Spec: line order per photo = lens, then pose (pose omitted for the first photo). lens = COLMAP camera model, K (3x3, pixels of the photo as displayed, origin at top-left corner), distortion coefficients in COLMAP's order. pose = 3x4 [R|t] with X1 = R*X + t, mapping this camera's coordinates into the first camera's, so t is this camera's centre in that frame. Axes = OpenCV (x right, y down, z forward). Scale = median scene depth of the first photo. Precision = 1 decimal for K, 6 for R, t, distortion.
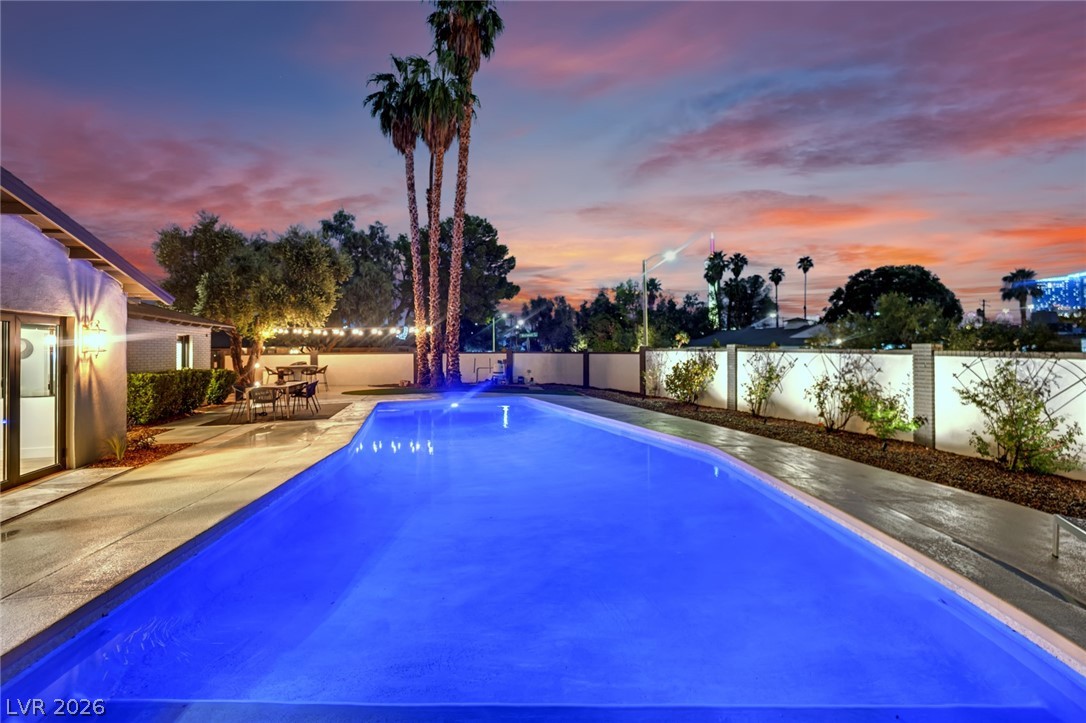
lens RADIAL K [[480.3, 0, 568.1], [0, 480.3, 352.9], [0, 0, 1]] dist [-0.022976, -0.000807]
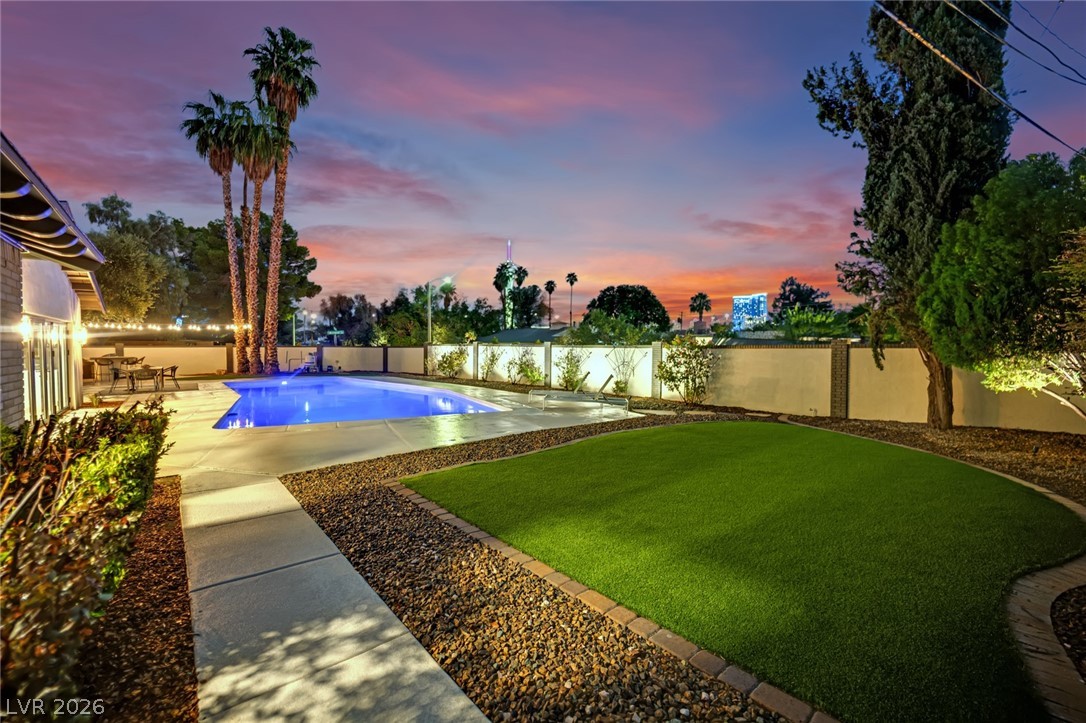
lens RADIAL K [[480.3, 0, 568.1], [0, 480.3, 352.9], [0, 0, 1]] dist [-0.022976, -0.000807]
pose [[0.921699, 0.000370, 0.387906, -0.008941], [-0.003103, 0.999975, 0.006419, 0.006135], [-0.387893, -0.007119, 0.921677, -0.387179]]
